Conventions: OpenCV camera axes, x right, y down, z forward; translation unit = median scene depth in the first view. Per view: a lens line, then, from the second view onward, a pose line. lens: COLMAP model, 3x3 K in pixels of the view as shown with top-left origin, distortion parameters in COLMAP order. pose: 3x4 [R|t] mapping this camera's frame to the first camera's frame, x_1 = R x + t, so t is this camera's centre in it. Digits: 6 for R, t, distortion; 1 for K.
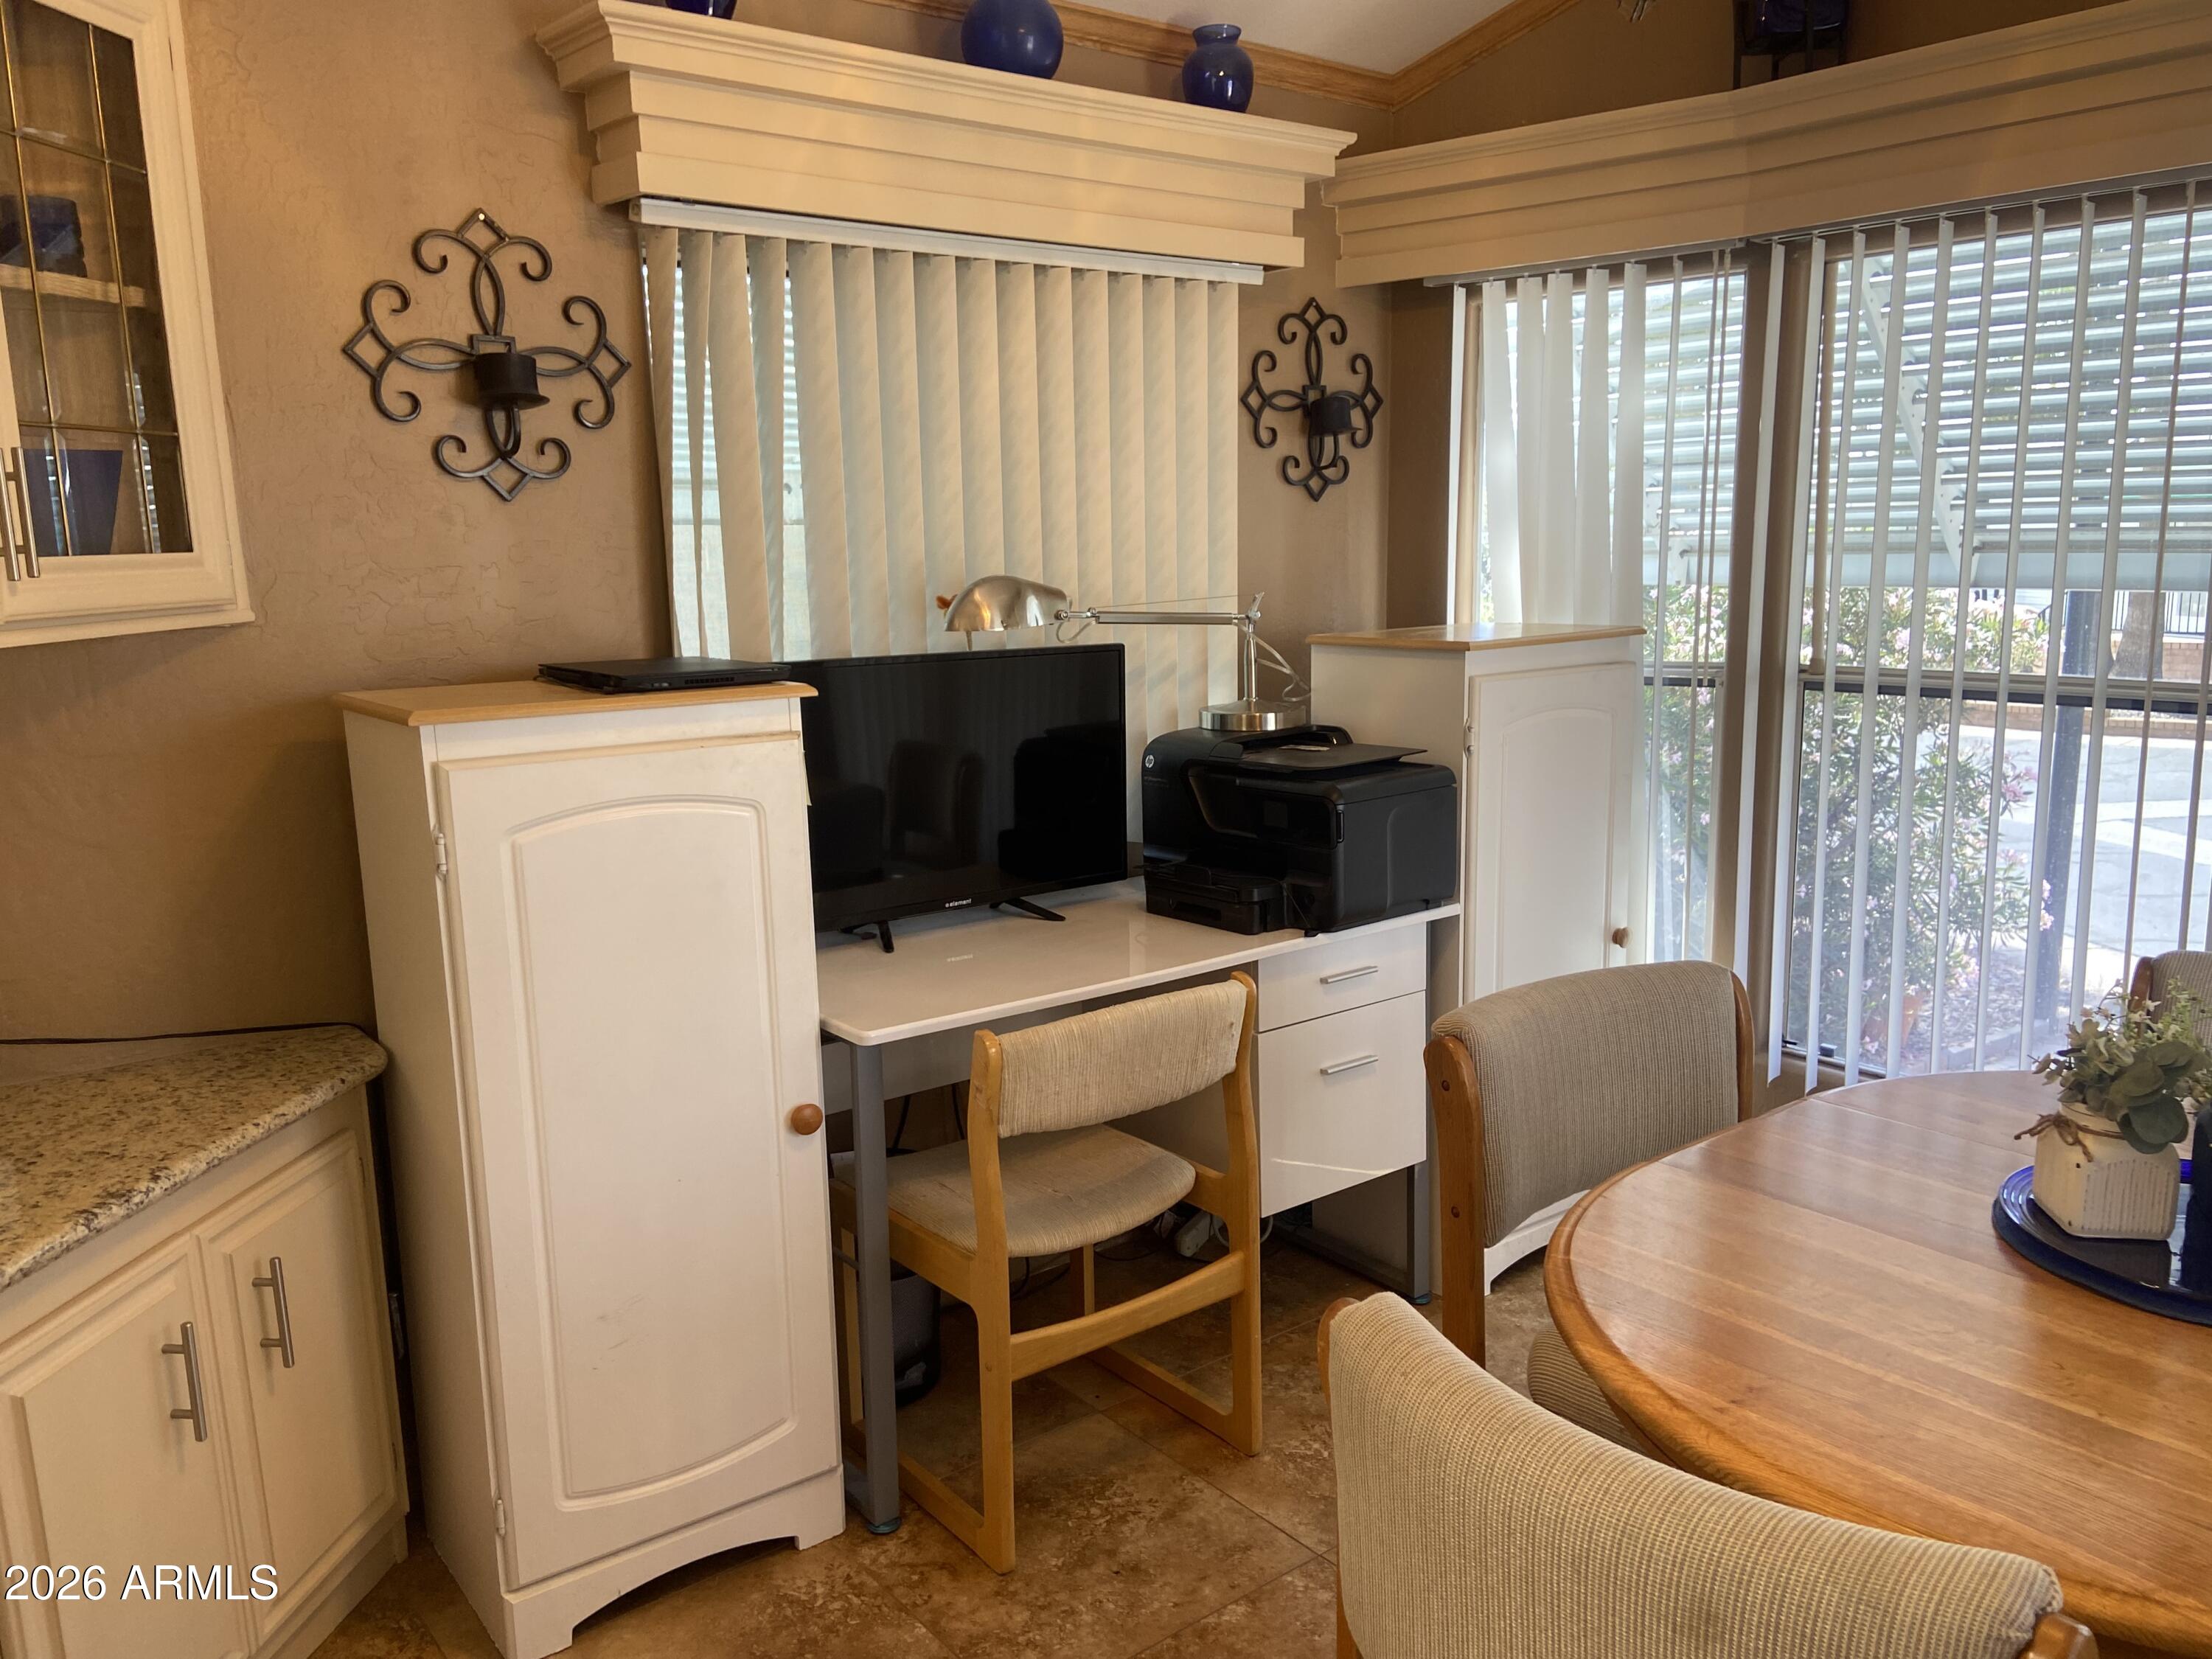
lens RADIAL K [[1648.9, 0, 1120.4], [0, 1648.9, 831.6], [0, 0, 1]] dist [0.124102, -0.164770]
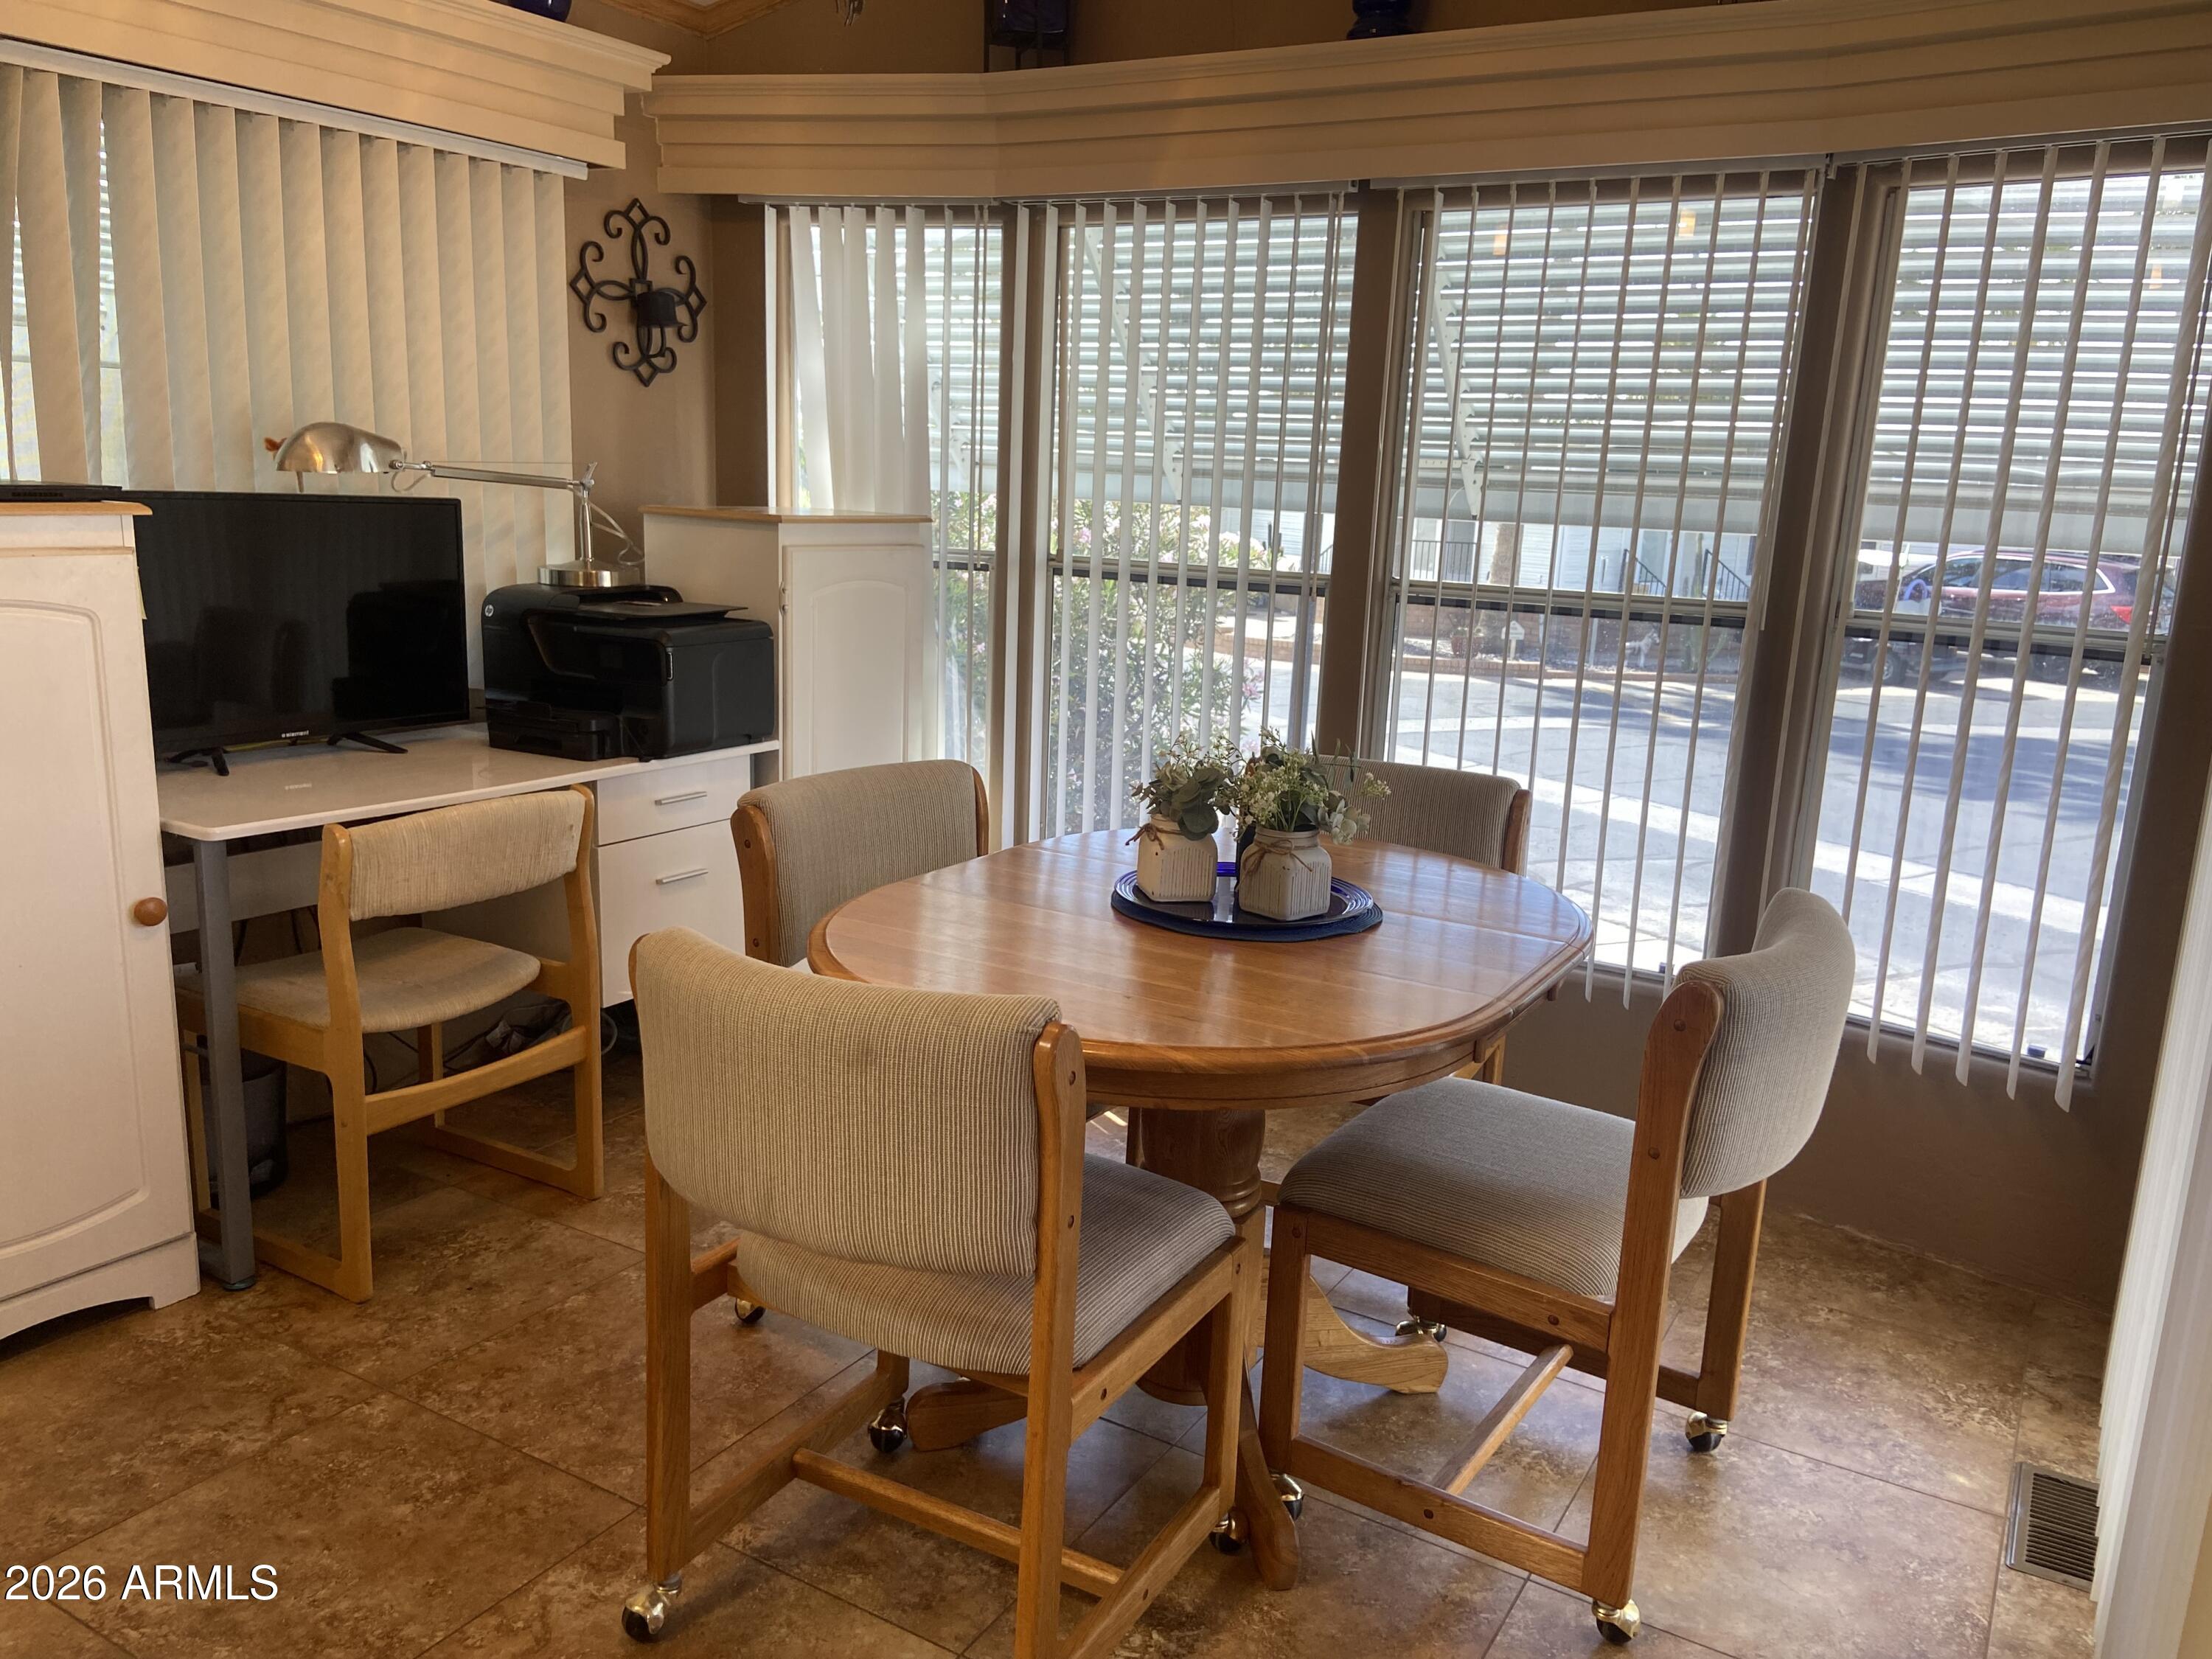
lens RADIAL K [[1648.9, 0, 1120.4], [0, 1648.9, 831.6], [0, 0, 1]] dist [0.124102, -0.164770]
pose [[0.929744, -0.019014, 0.367716, -0.004359], [0.003596, 0.999087, 0.042569, 0.061755], [-0.368189, -0.038256, 0.928963, -0.197469]]
